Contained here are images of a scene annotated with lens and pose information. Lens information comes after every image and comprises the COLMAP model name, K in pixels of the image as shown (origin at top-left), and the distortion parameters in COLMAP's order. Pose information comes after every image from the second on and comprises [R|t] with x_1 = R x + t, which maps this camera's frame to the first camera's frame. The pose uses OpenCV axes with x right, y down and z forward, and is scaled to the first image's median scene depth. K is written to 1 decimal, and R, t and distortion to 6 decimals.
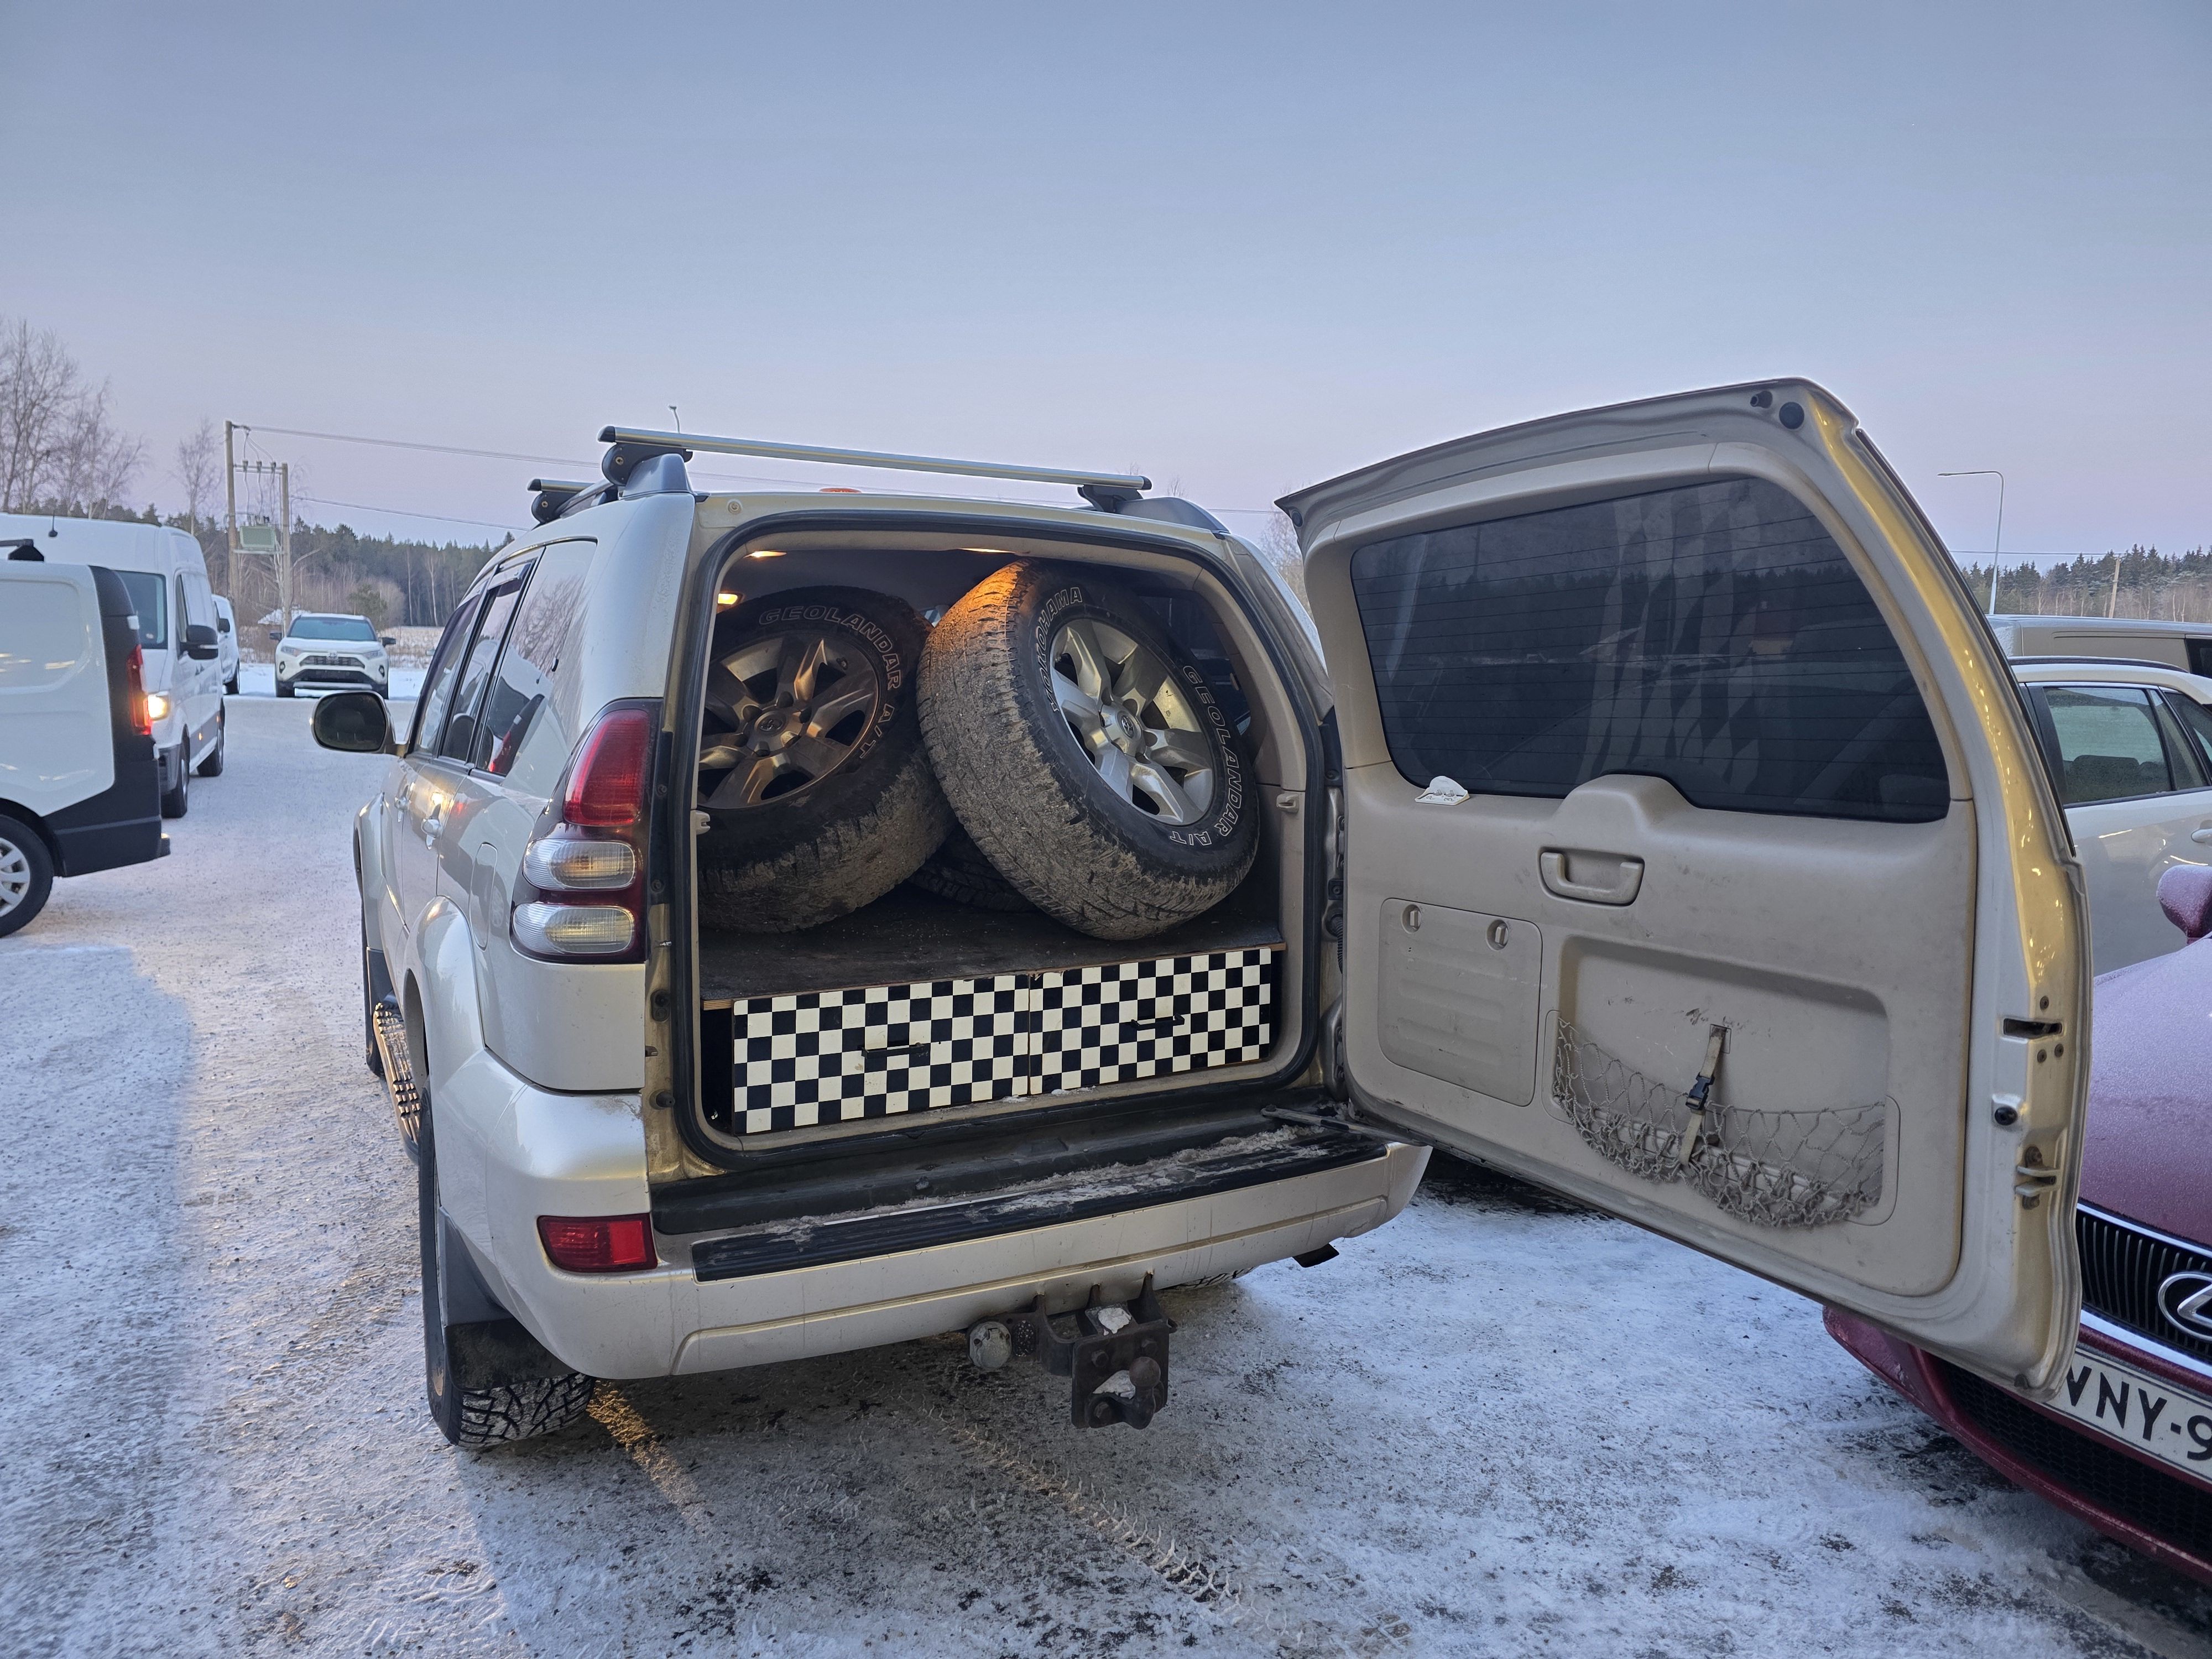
lens RADIAL K [[1482.7, 0, 1104.8], [0, 1482.7, 833.1], [0, 0, 1]] dist [0.043148, -0.042283]
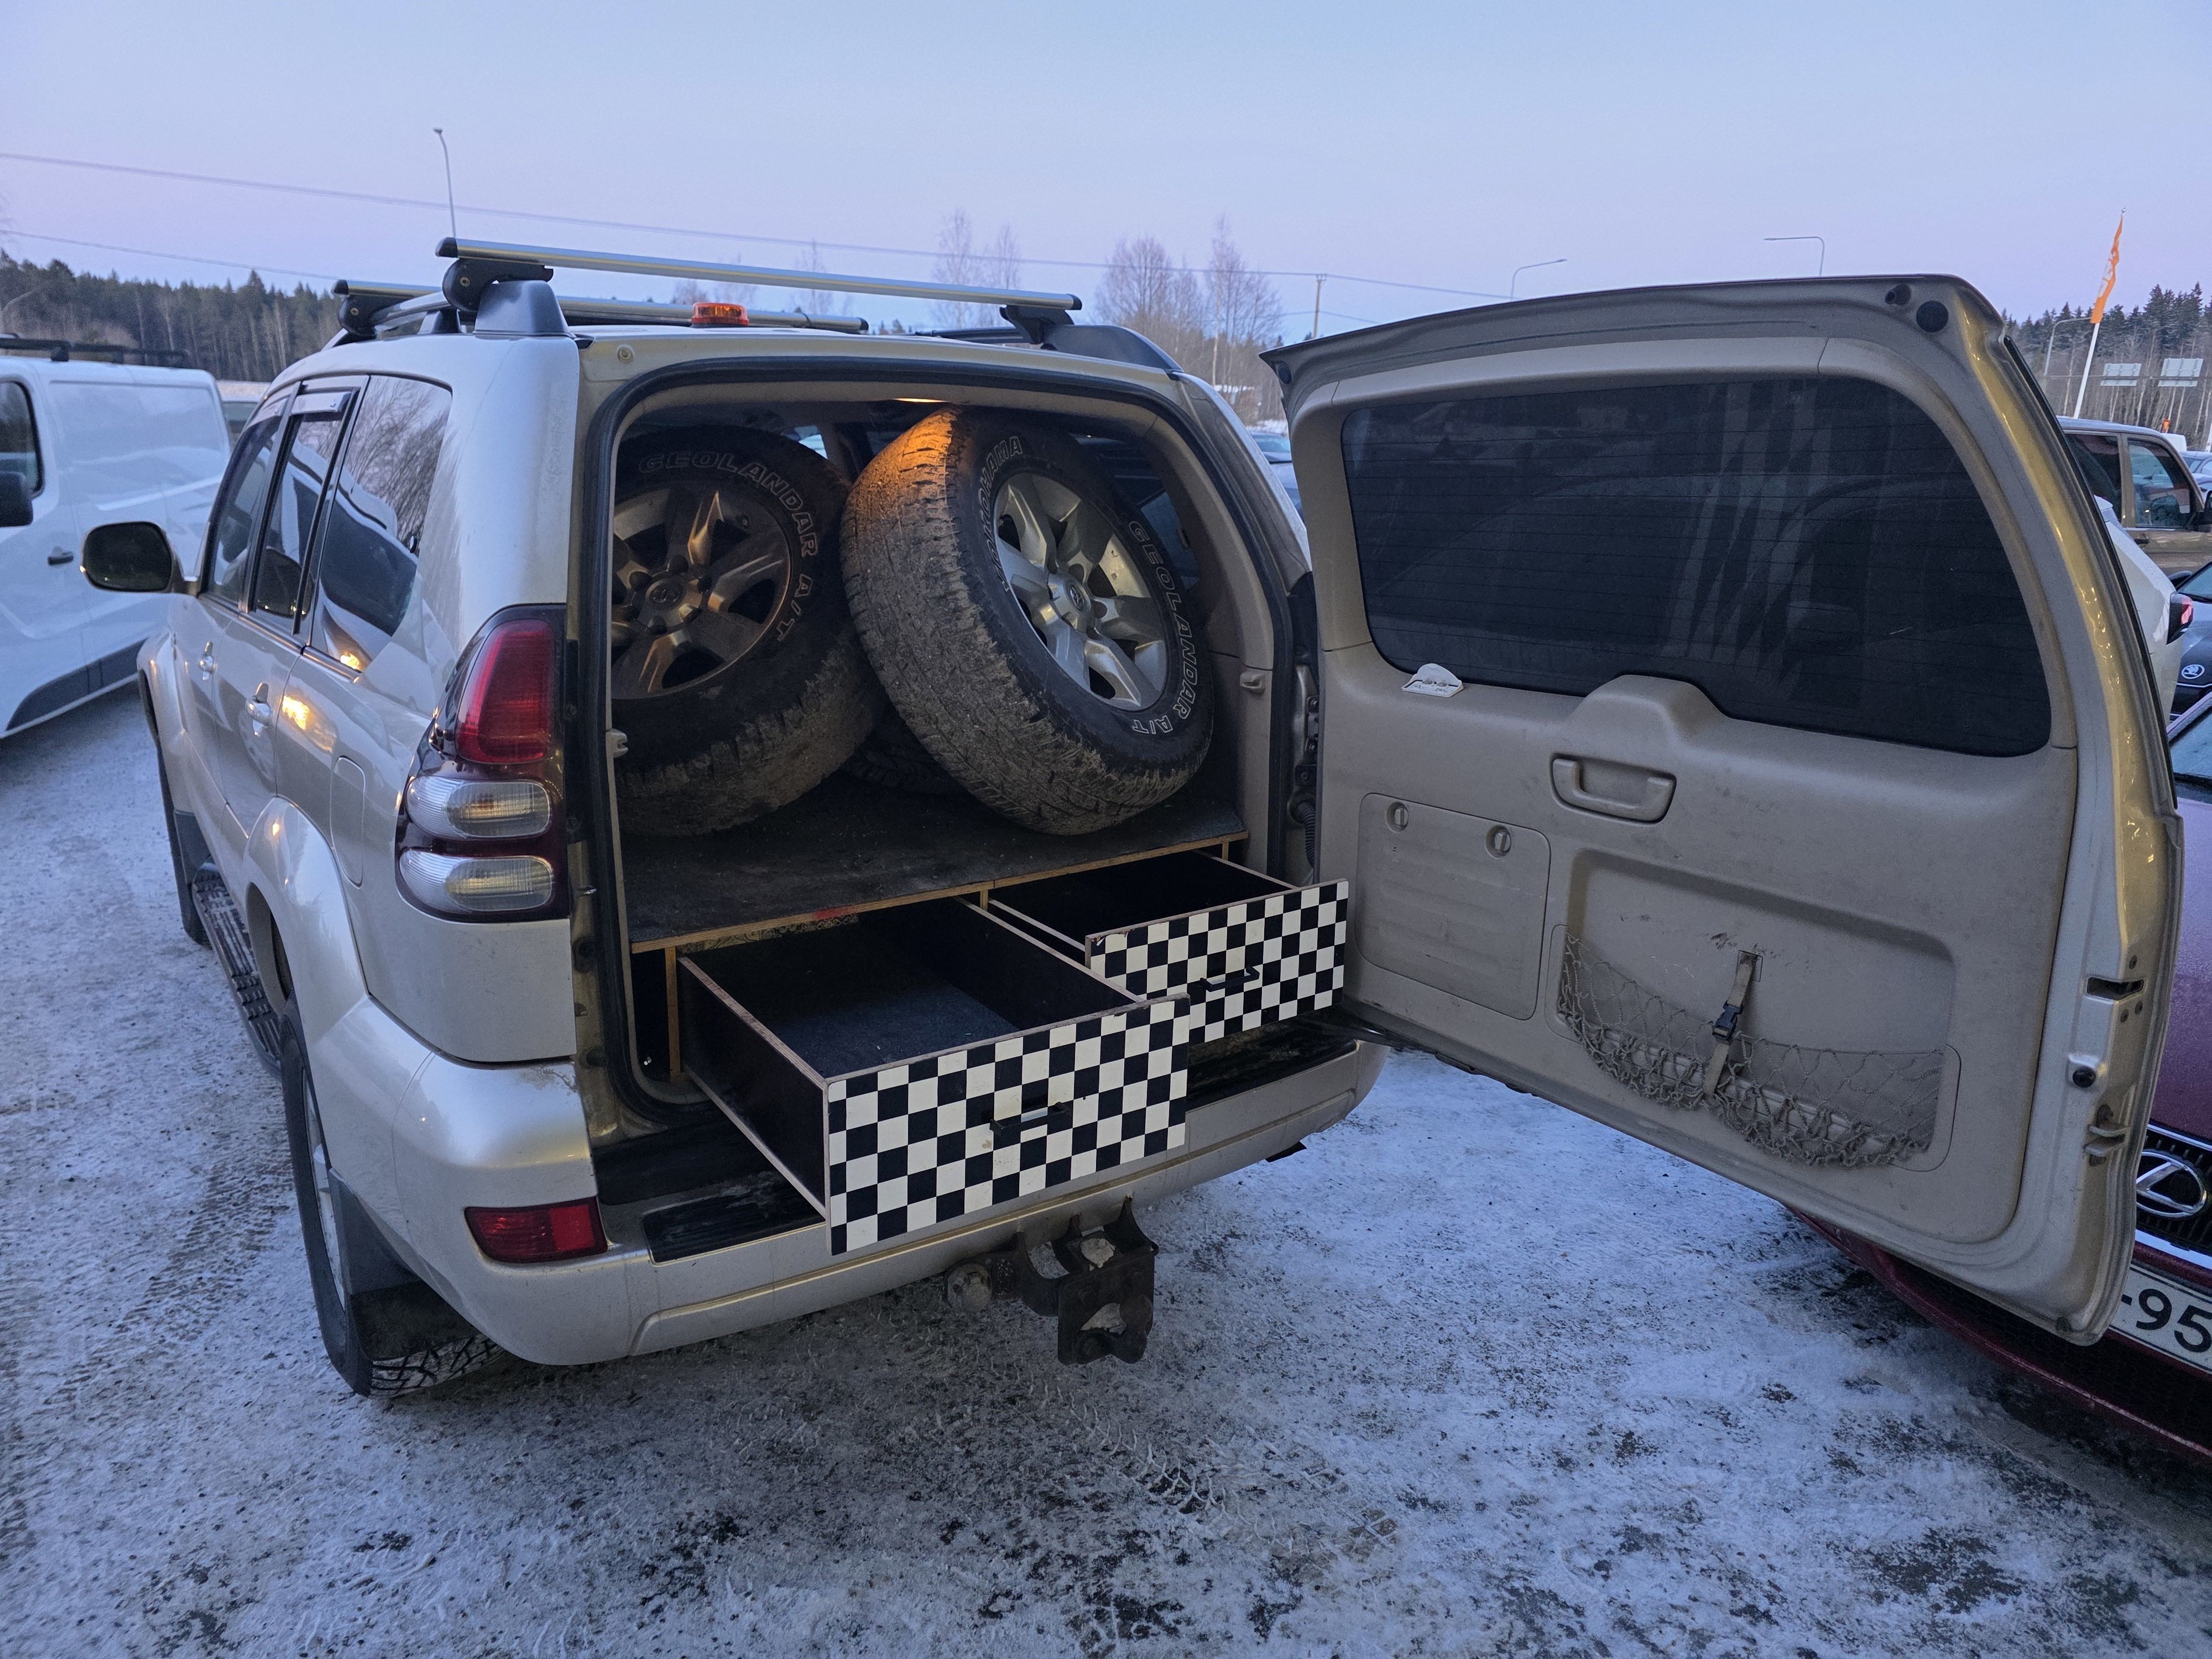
lens RADIAL K [[1482.7, 0, 1123.1], [0, 1482.7, 835.2], [0, 0, 1]] dist [0.043148, -0.042283]
pose [[0.992142, -0.030383, 0.121376, -0.080219], [0.011182, 0.987717, 0.155850, -0.079329], [-0.124620, -0.153268, 0.980295, 0.101643]]
